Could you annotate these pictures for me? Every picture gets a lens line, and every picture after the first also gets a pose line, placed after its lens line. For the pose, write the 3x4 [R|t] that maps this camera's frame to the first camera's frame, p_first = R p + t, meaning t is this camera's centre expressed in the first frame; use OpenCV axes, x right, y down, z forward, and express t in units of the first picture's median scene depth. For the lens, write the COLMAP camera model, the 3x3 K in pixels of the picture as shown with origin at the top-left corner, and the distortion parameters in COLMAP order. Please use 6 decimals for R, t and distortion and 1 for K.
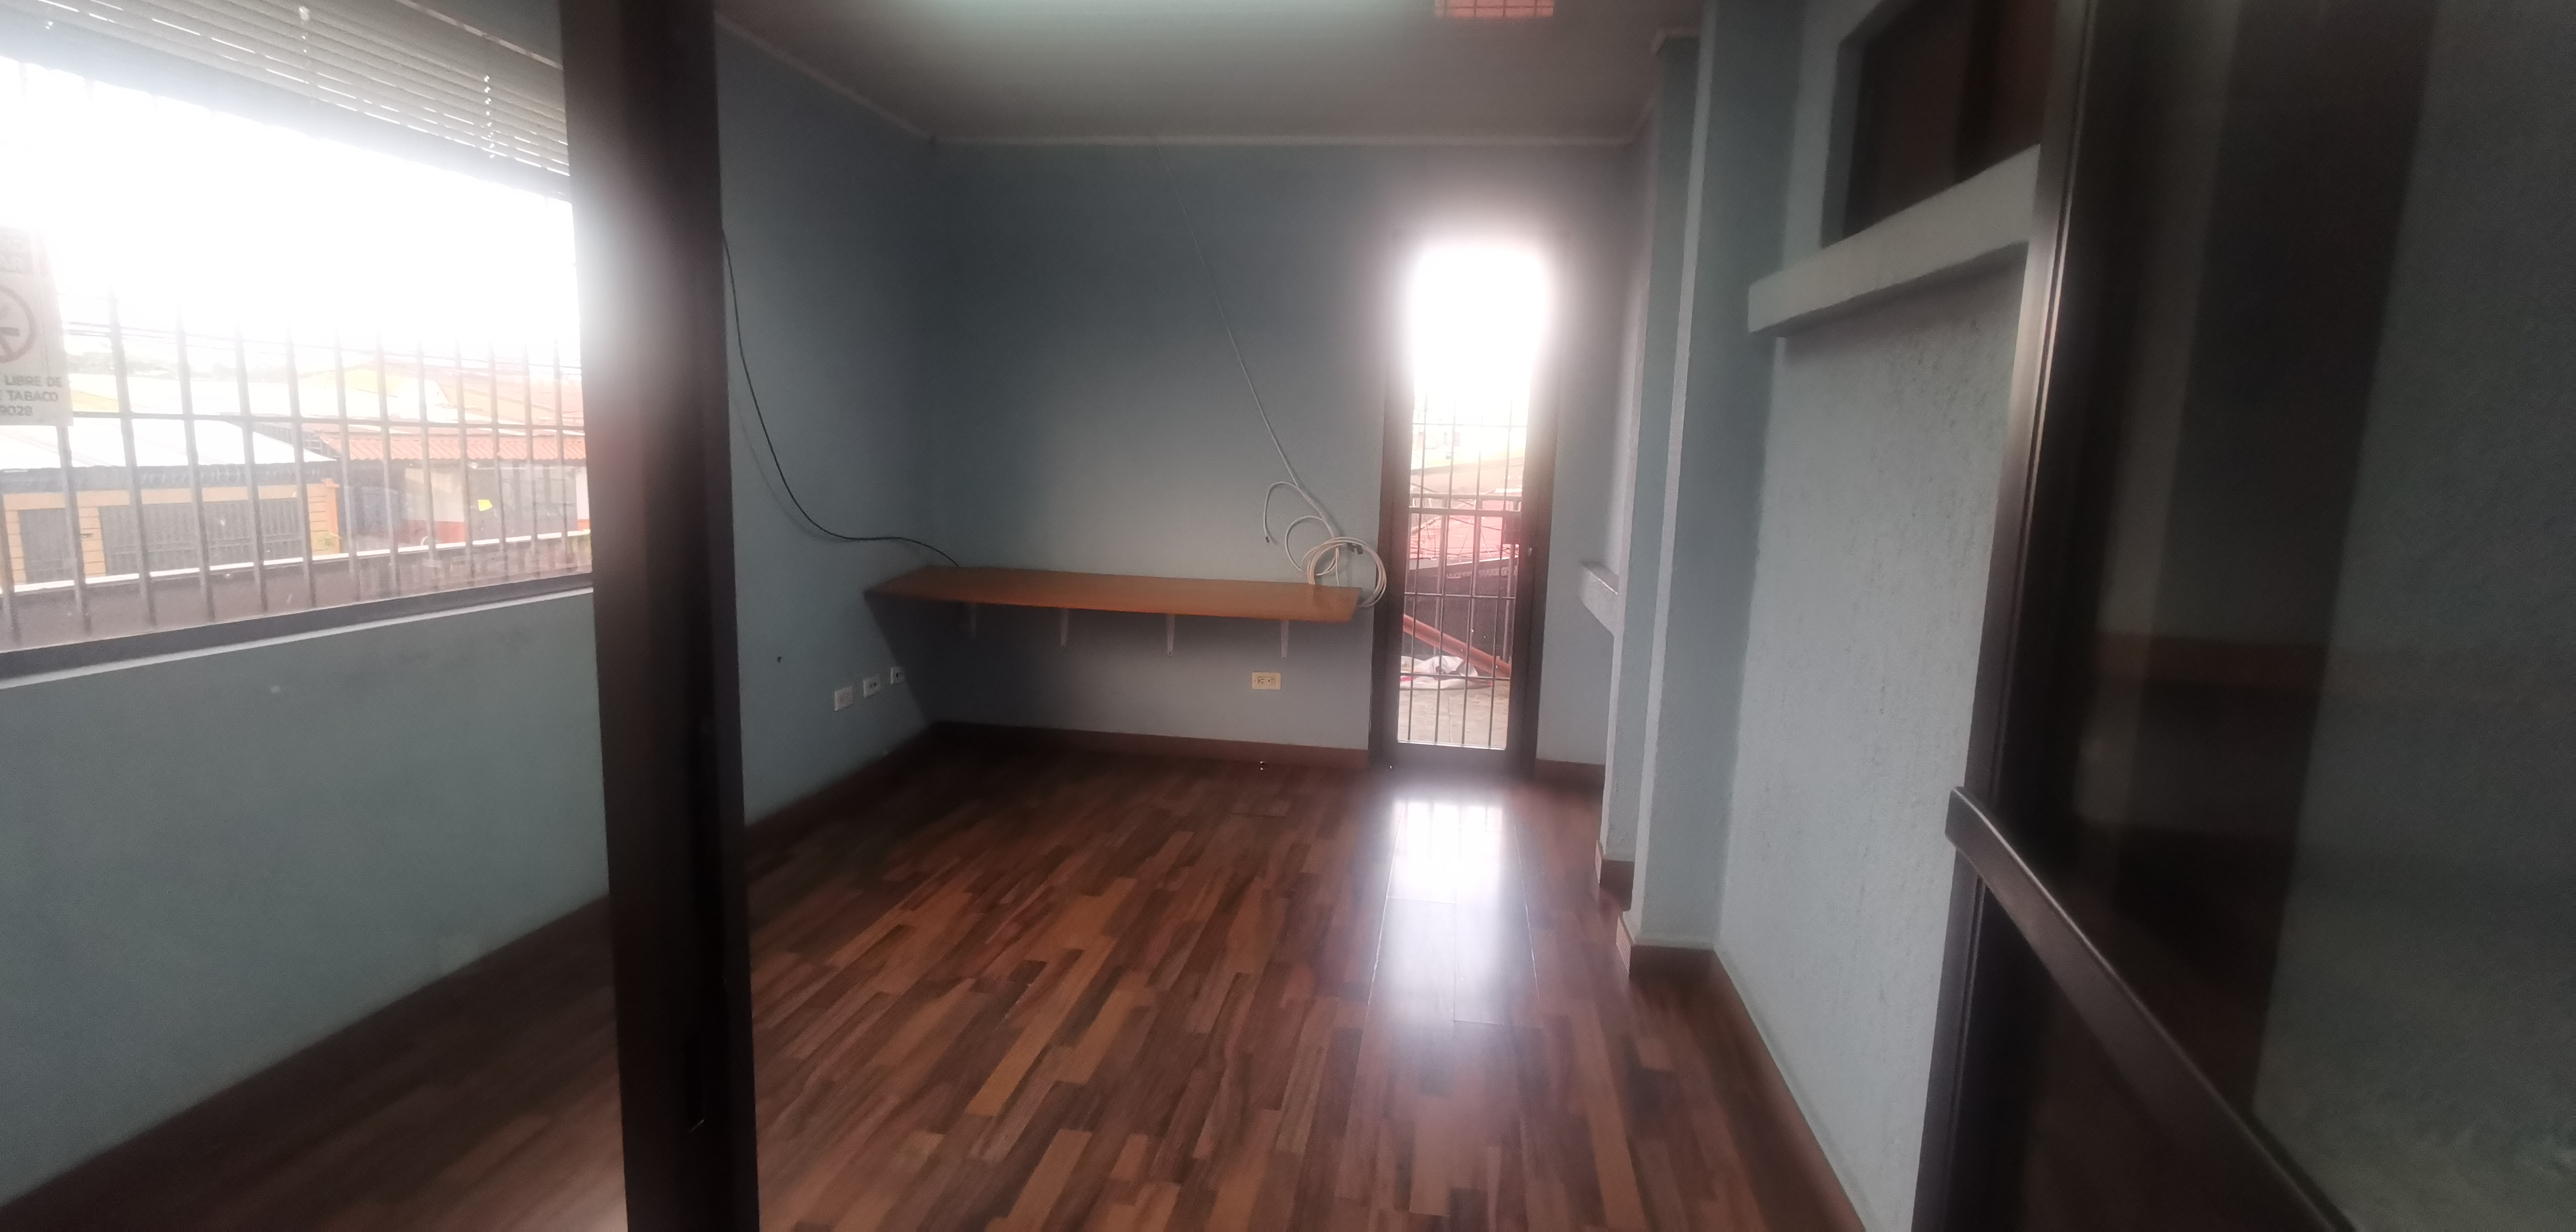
lens RADIAL K [[1200.3, 0, 1287.6], [0, 1200.3, 631.1], [0, 0, 1]] dist [0.017726, 0.001894]
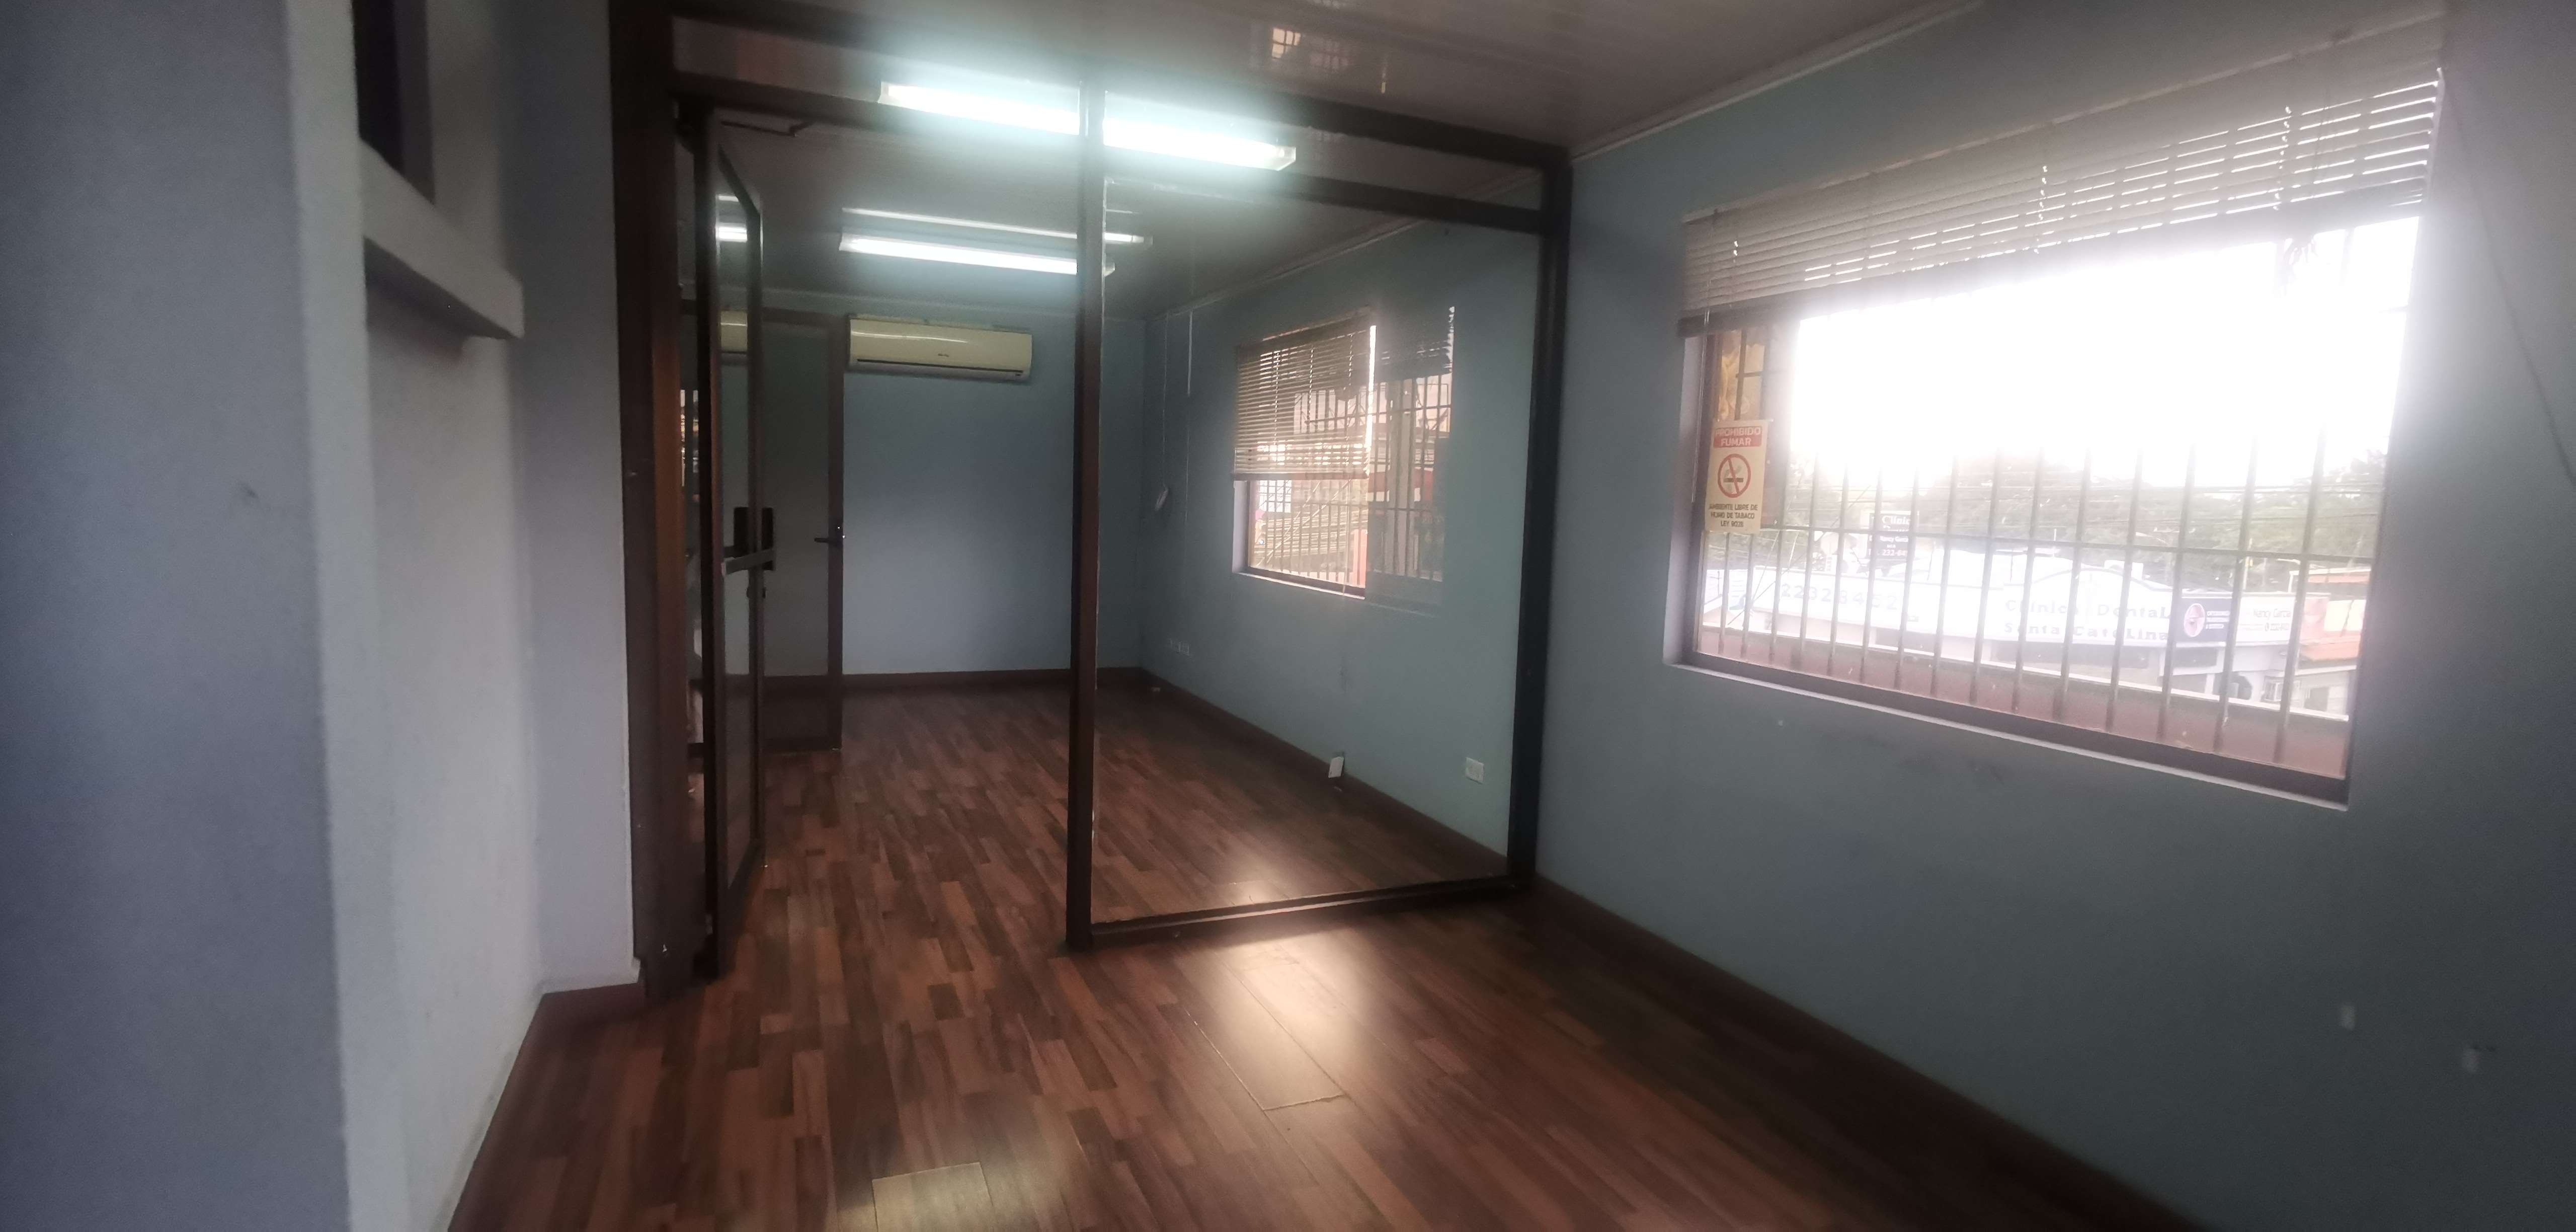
lens RADIAL K [[1200.3, 0, 1303.7], [0, 1200.3, 621.6], [0, 0, 1]] dist [0.017726, 0.001894]
pose [[-0.848426, -0.009350, -0.529231, 0.331181], [-0.137716, 0.969309, 0.203653, -0.336044], [0.511084, 0.245668, -0.823675, 2.276614]]
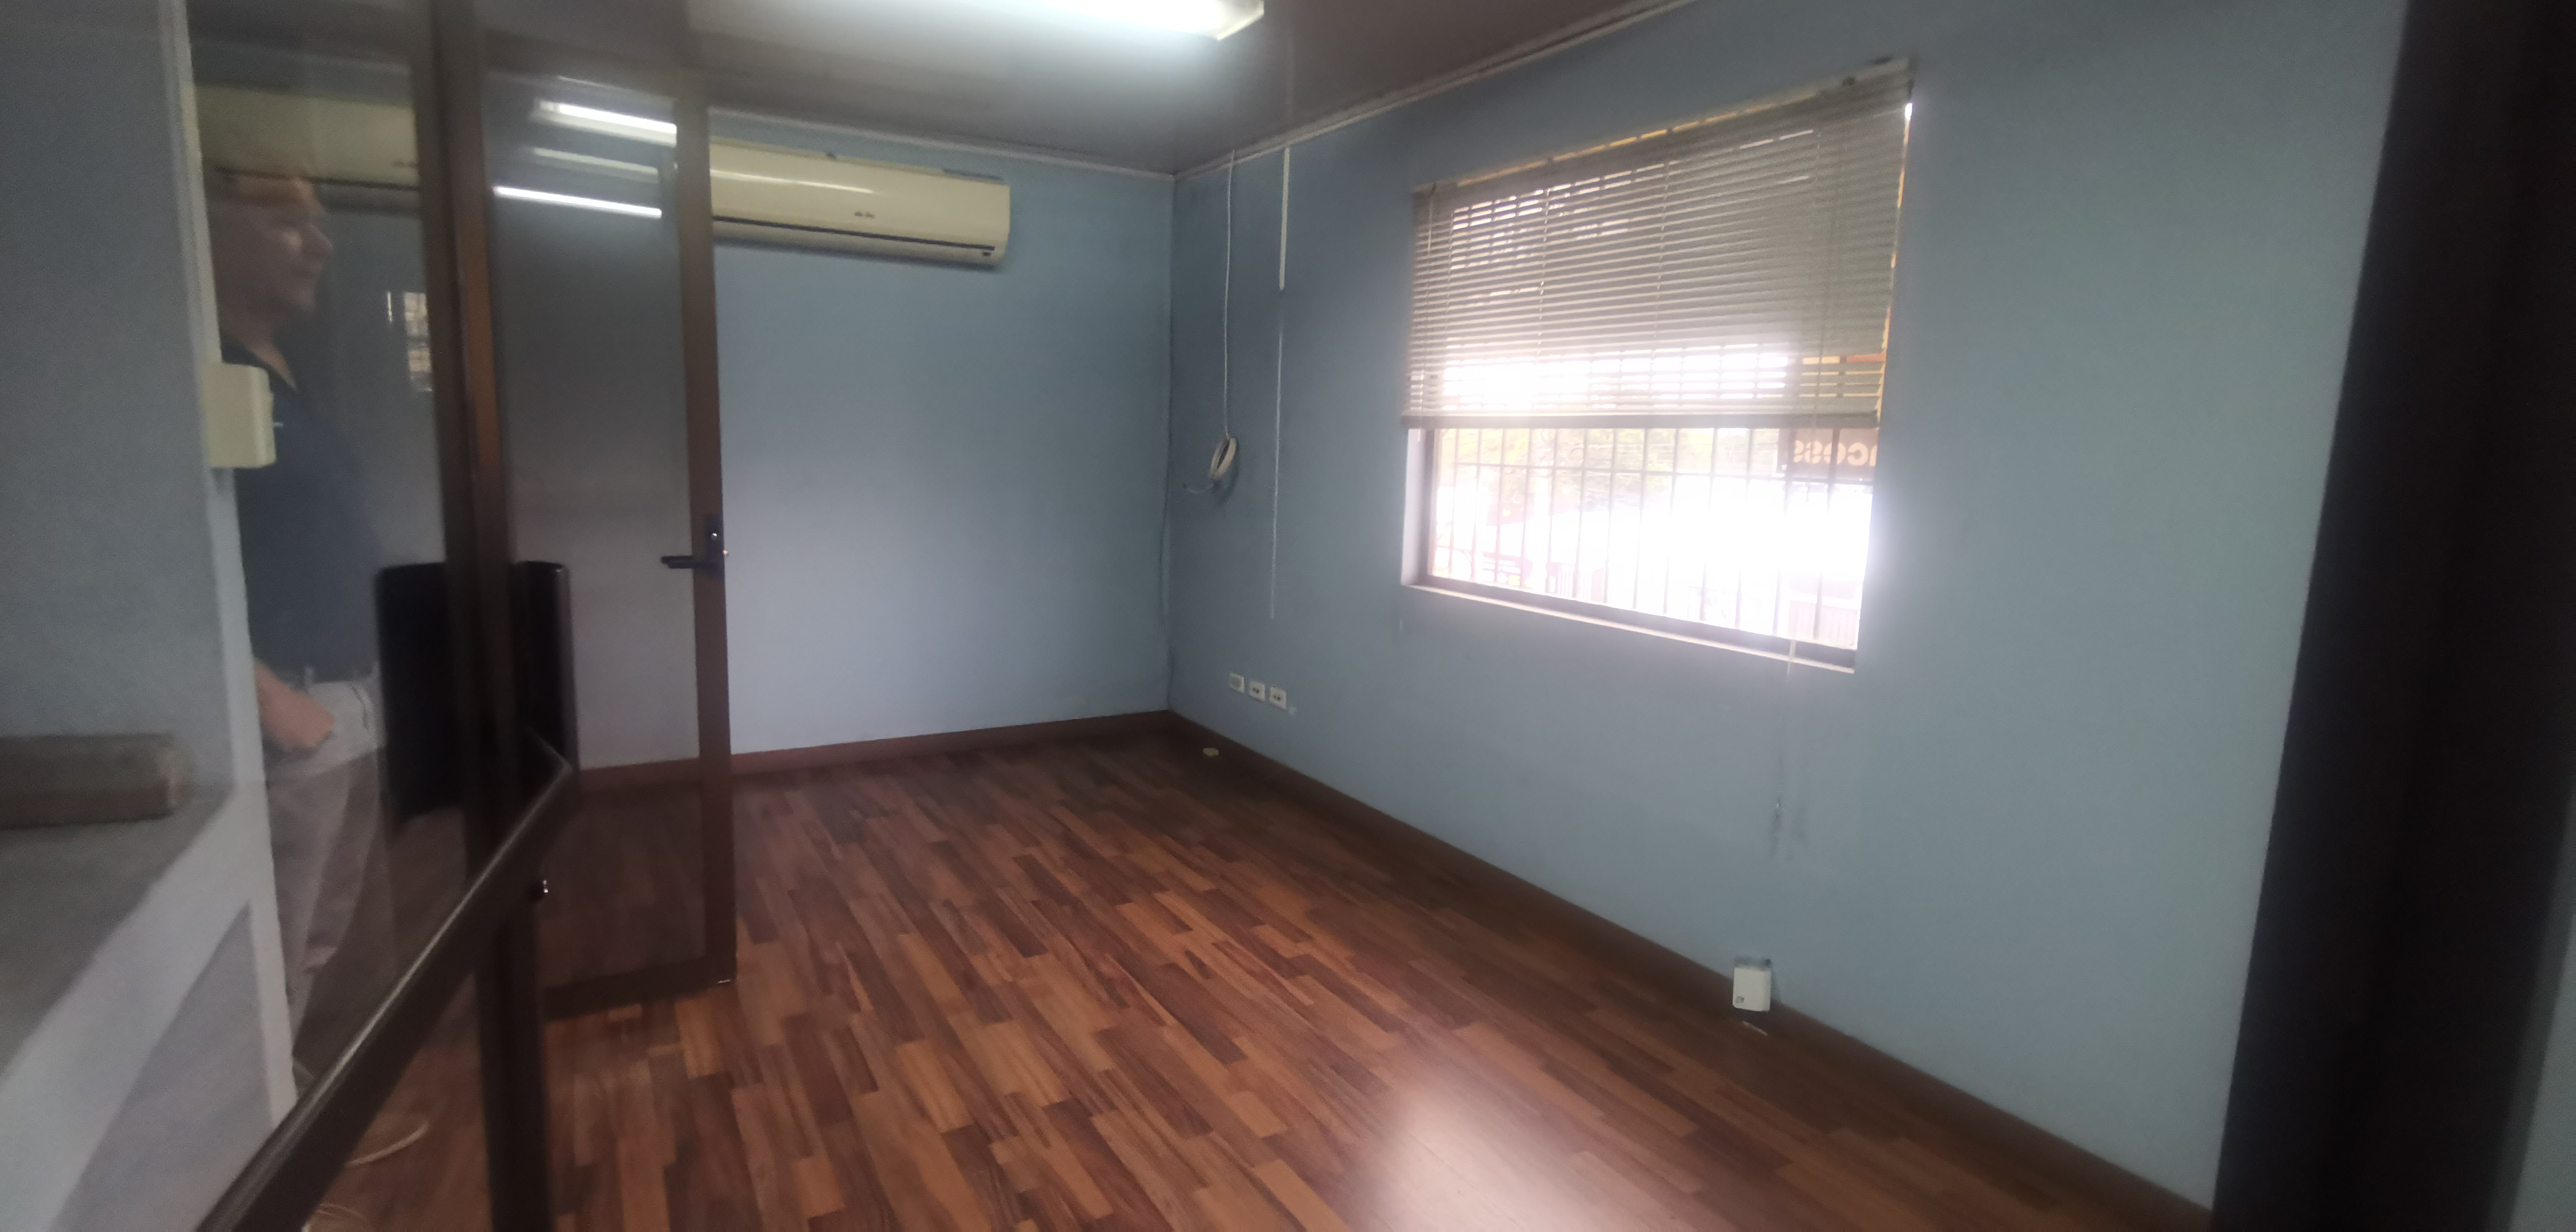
lens RADIAL K [[1200.3, 0, 1287.3], [0, 1200.3, 617.5], [0, 0, 1]] dist [0.017726, 0.001894]
pose [[-0.776279, 0.035612, -0.629382, 0.249224], [-0.142337, 0.962718, 0.230031, -0.258997], [0.614109, 0.268153, -0.742269, 1.686631]]
